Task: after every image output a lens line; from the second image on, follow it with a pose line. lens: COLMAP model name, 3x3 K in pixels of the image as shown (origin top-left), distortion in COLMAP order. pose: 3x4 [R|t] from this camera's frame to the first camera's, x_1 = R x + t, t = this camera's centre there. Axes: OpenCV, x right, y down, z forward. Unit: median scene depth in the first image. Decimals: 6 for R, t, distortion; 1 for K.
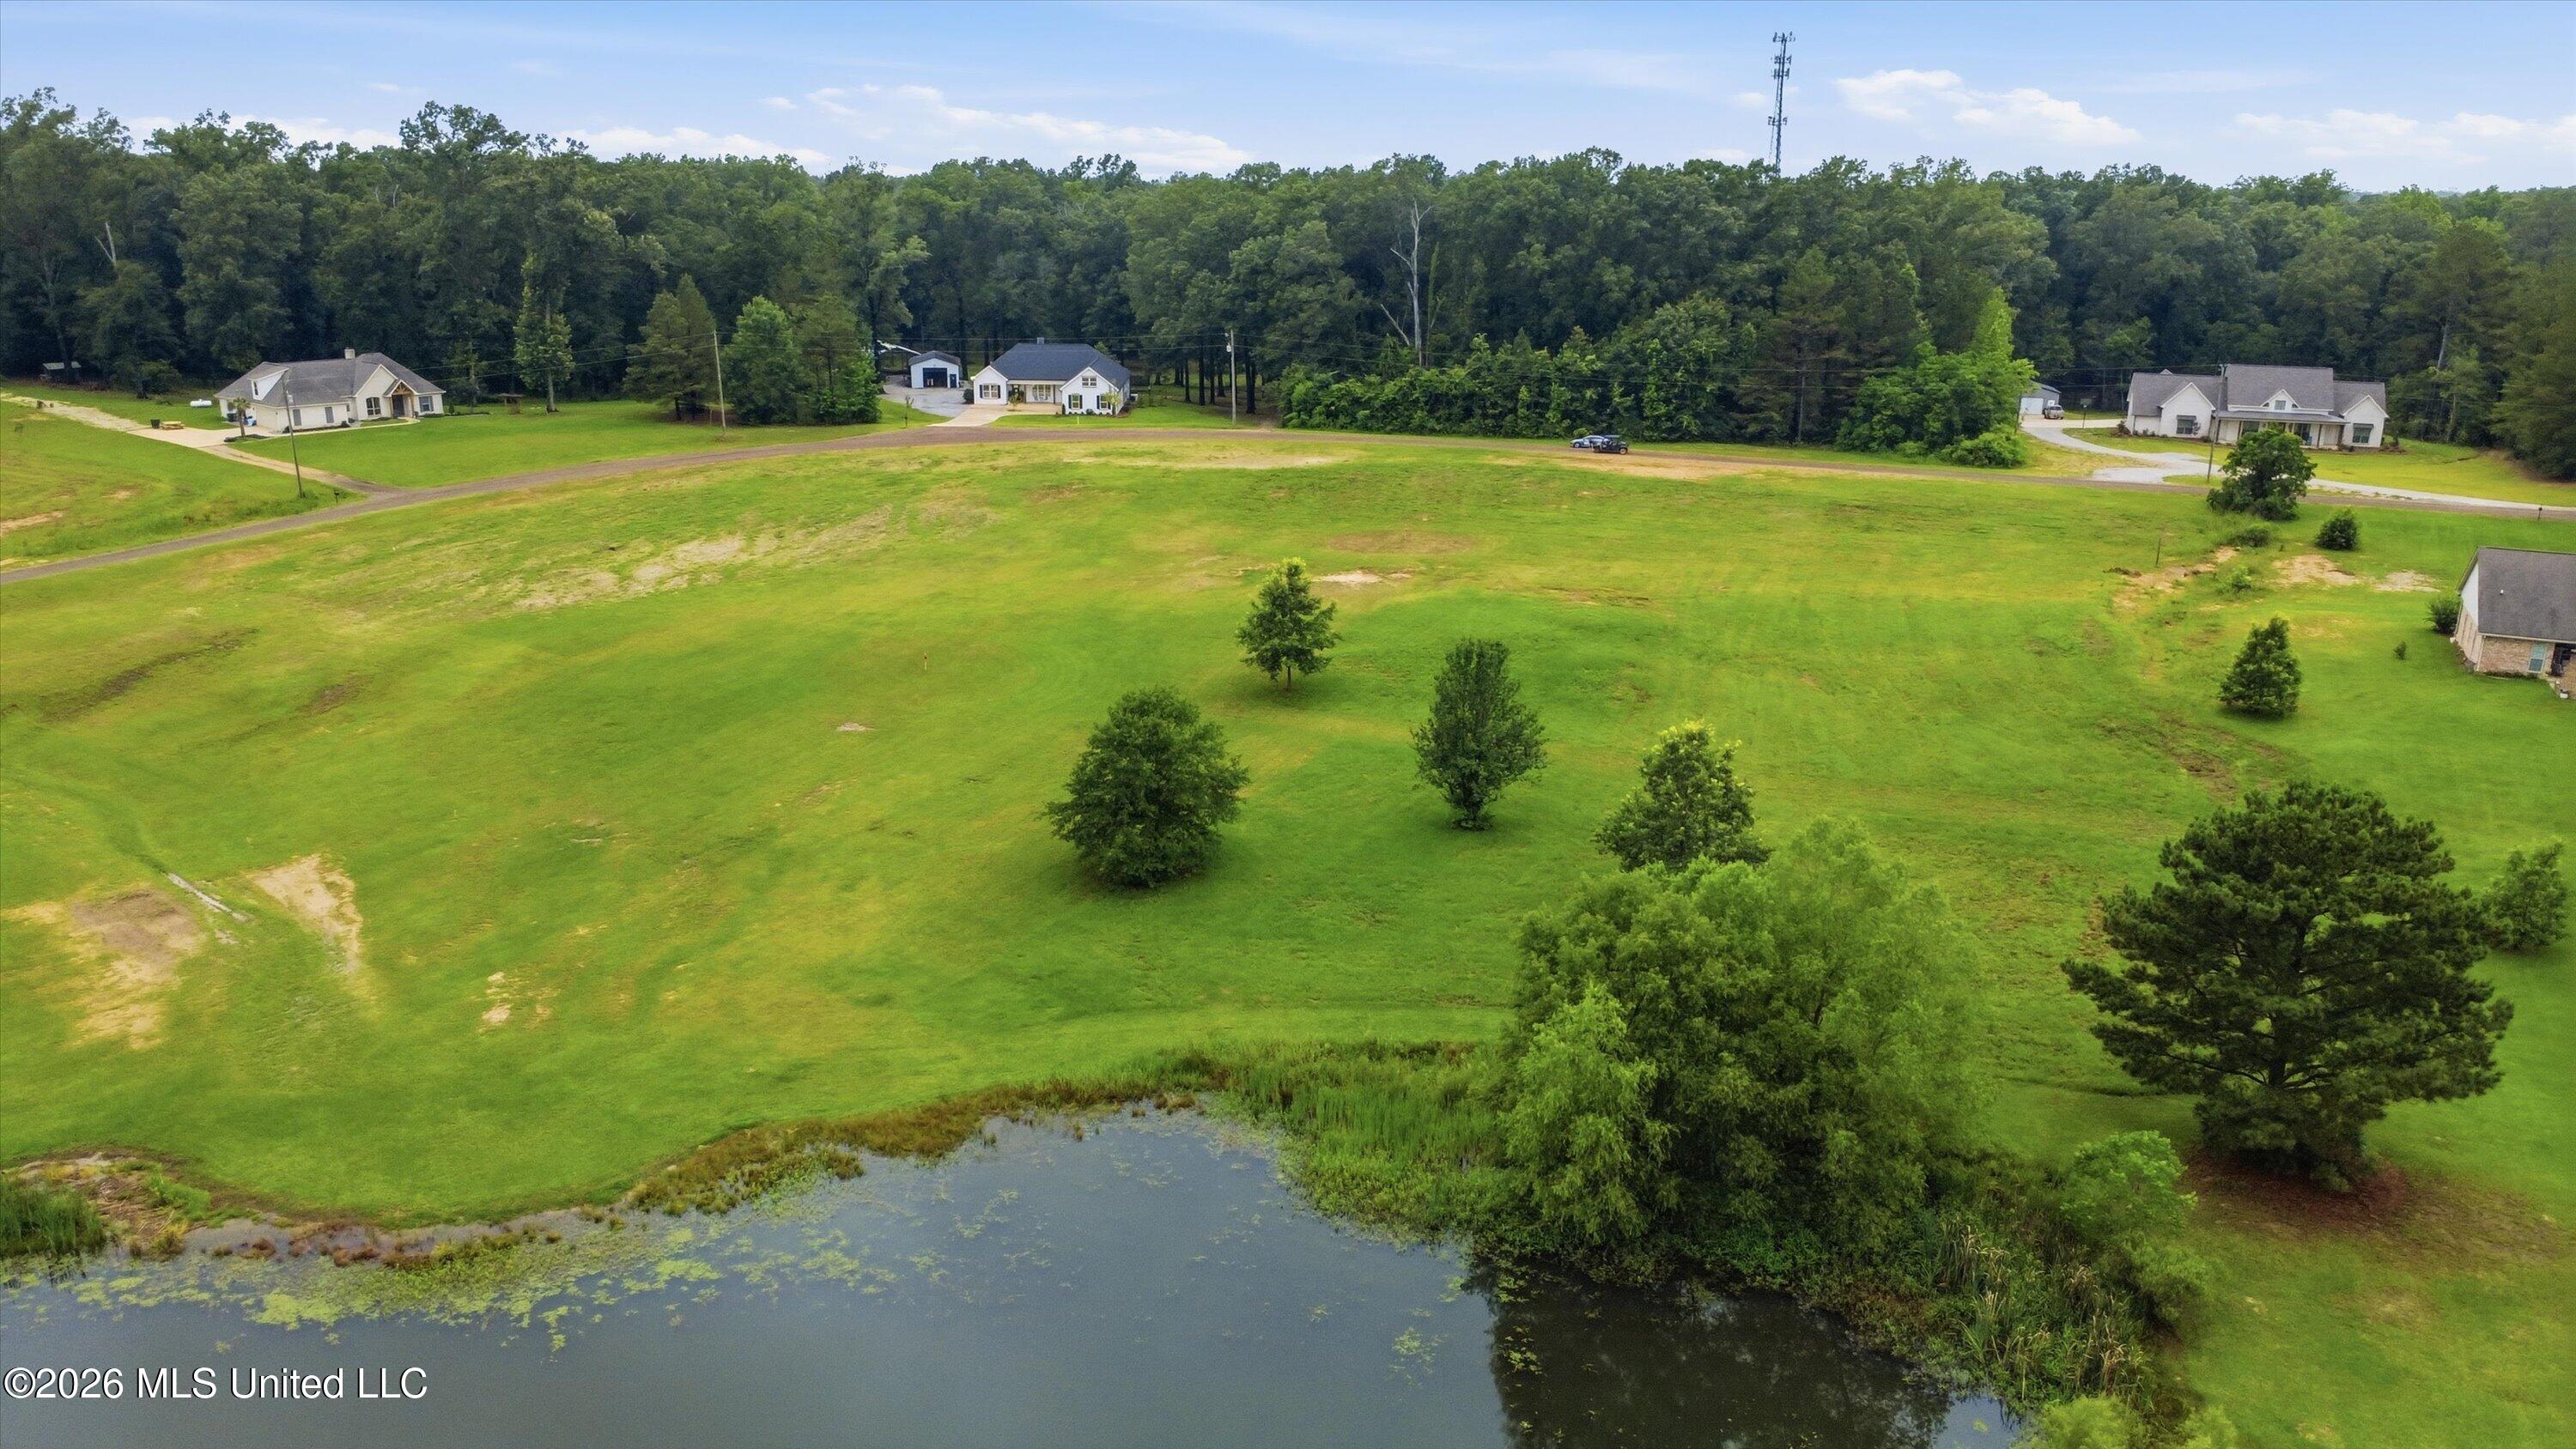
lens RADIAL K [[1877.3, 0, 1288.3], [0, 1877.3, 732.0], [0, 0, 1]] dist [-0.001253, -0.001611]
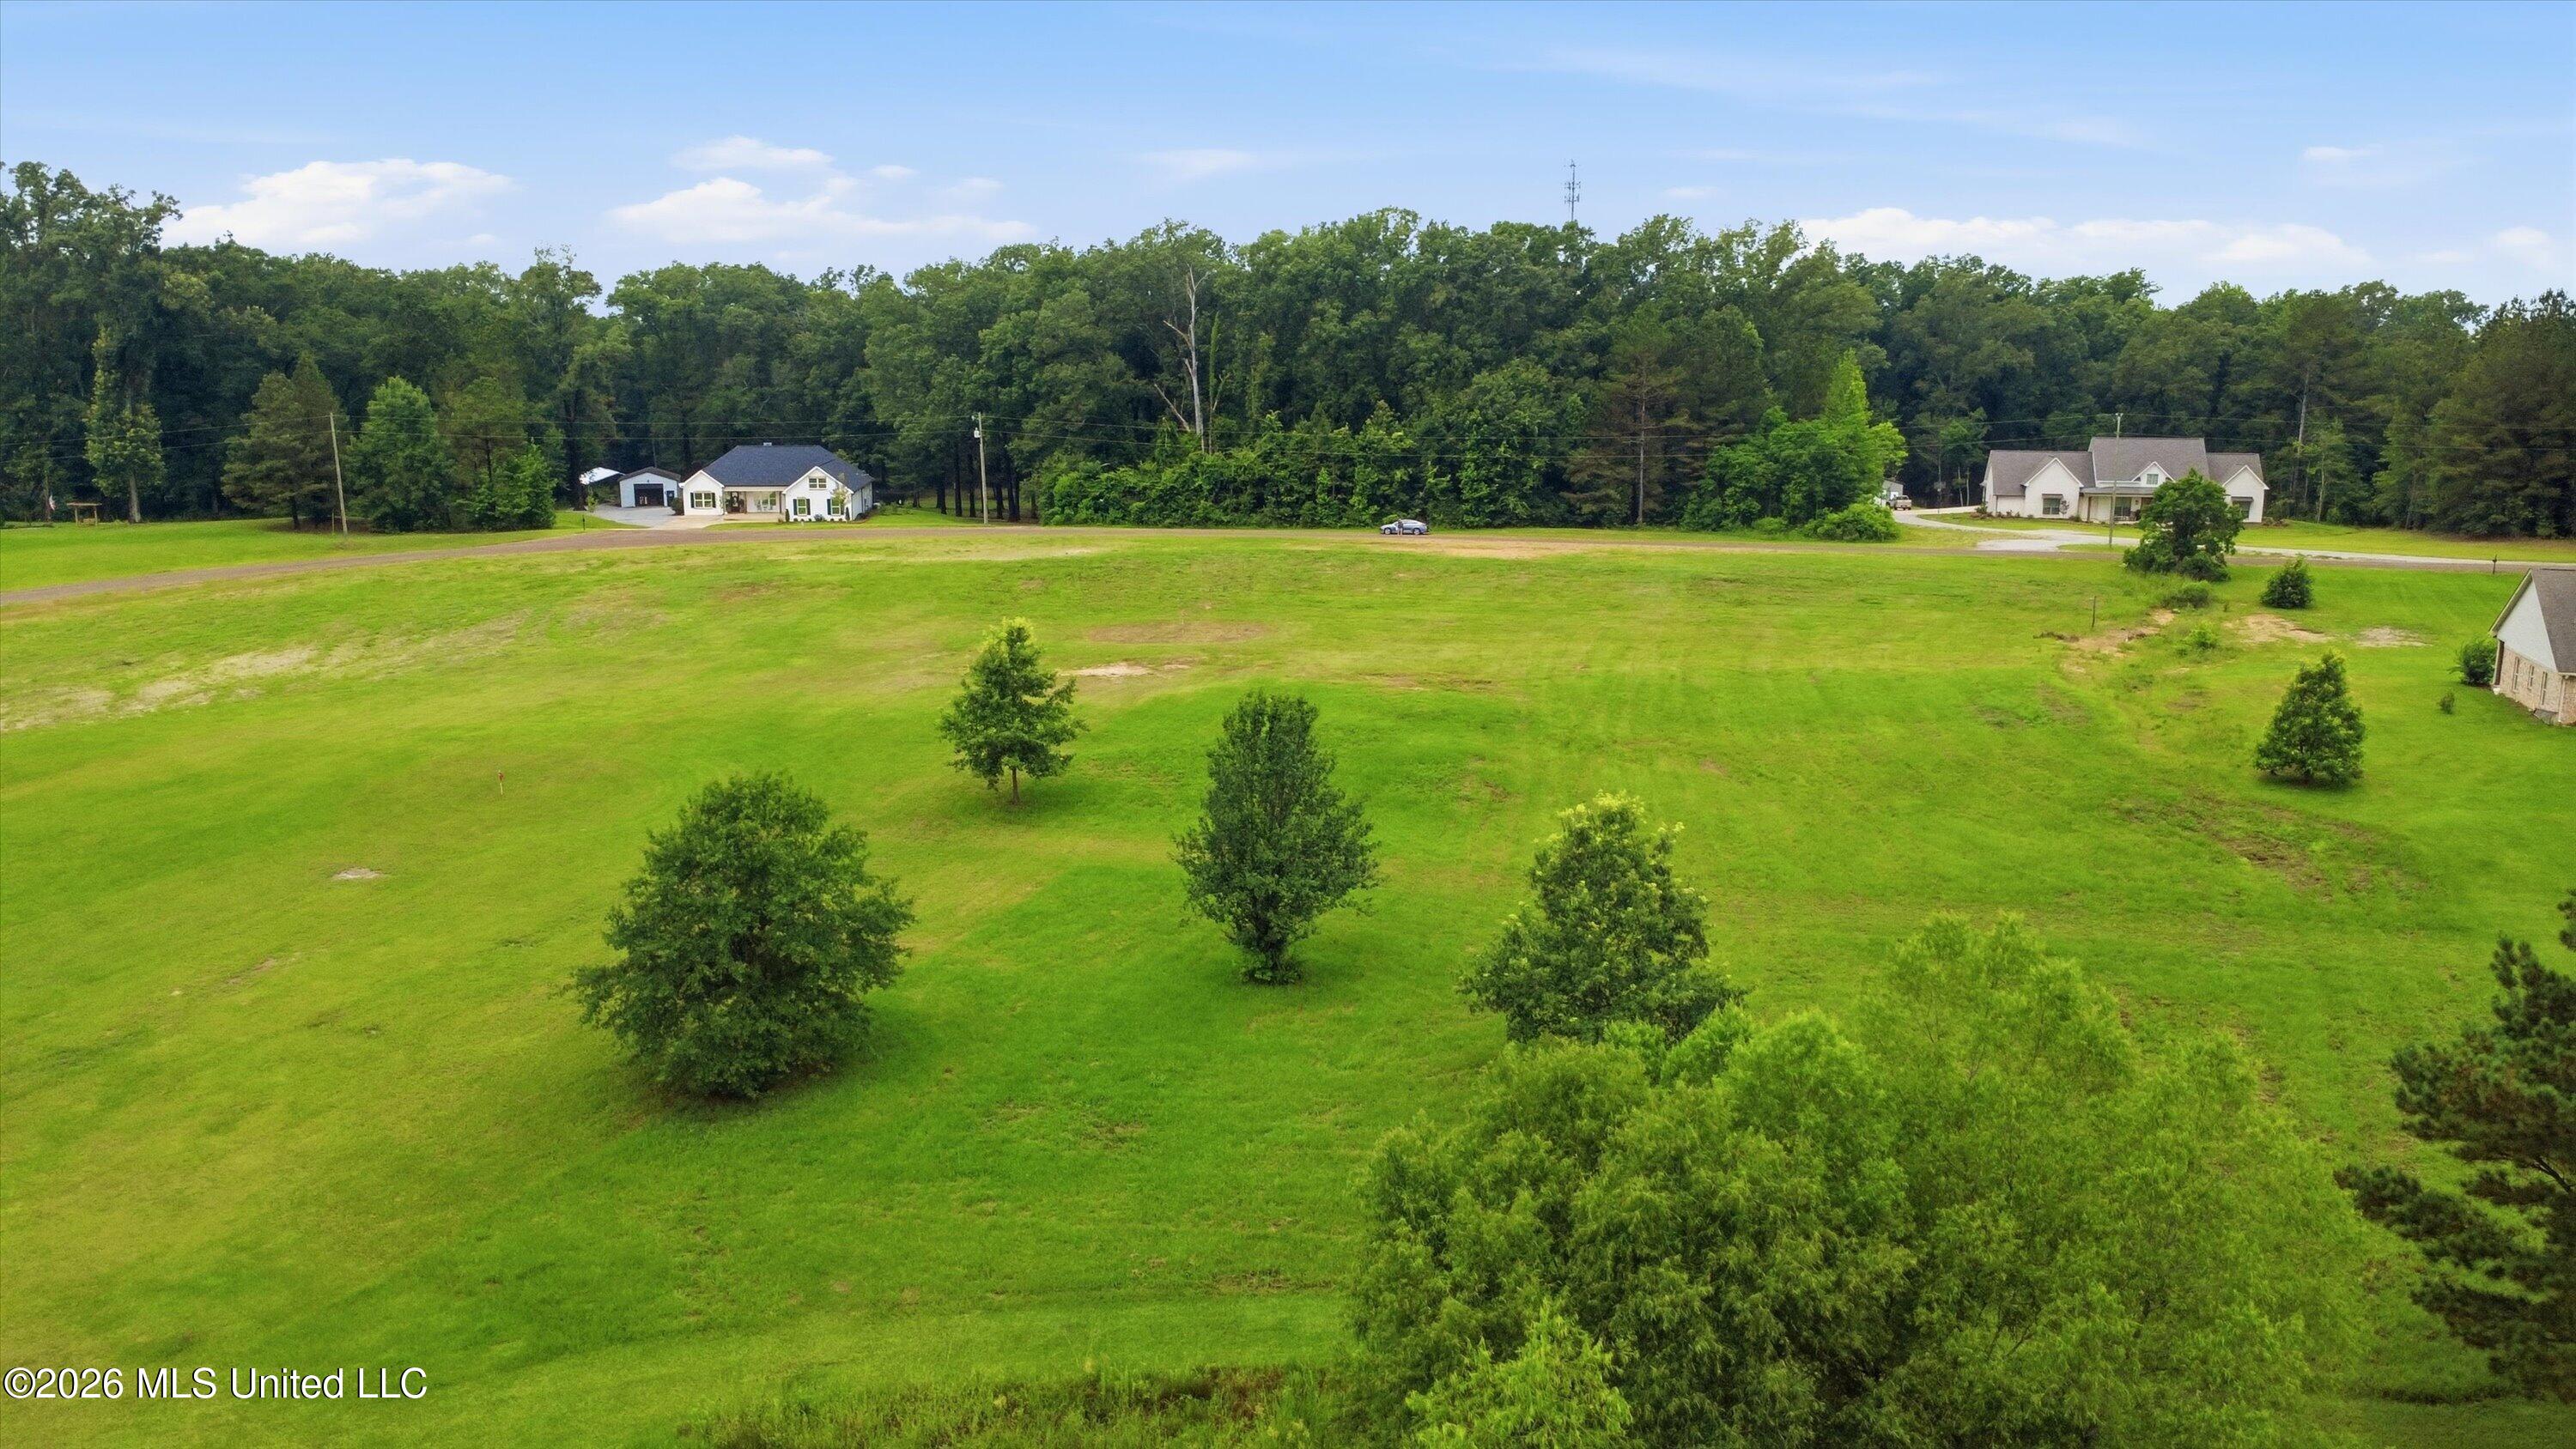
lens RADIAL K [[1877.3, 0, 1288.3], [0, 1877.3, 732.0], [0, 0, 1]] dist [-0.001253, -0.001611]
pose [[0.994369, -0.030713, 0.101428, 0.021379], [0.039705, 0.995341, -0.087860, 0.012075], [-0.098257, 0.091393, 0.990956, 0.182606]]
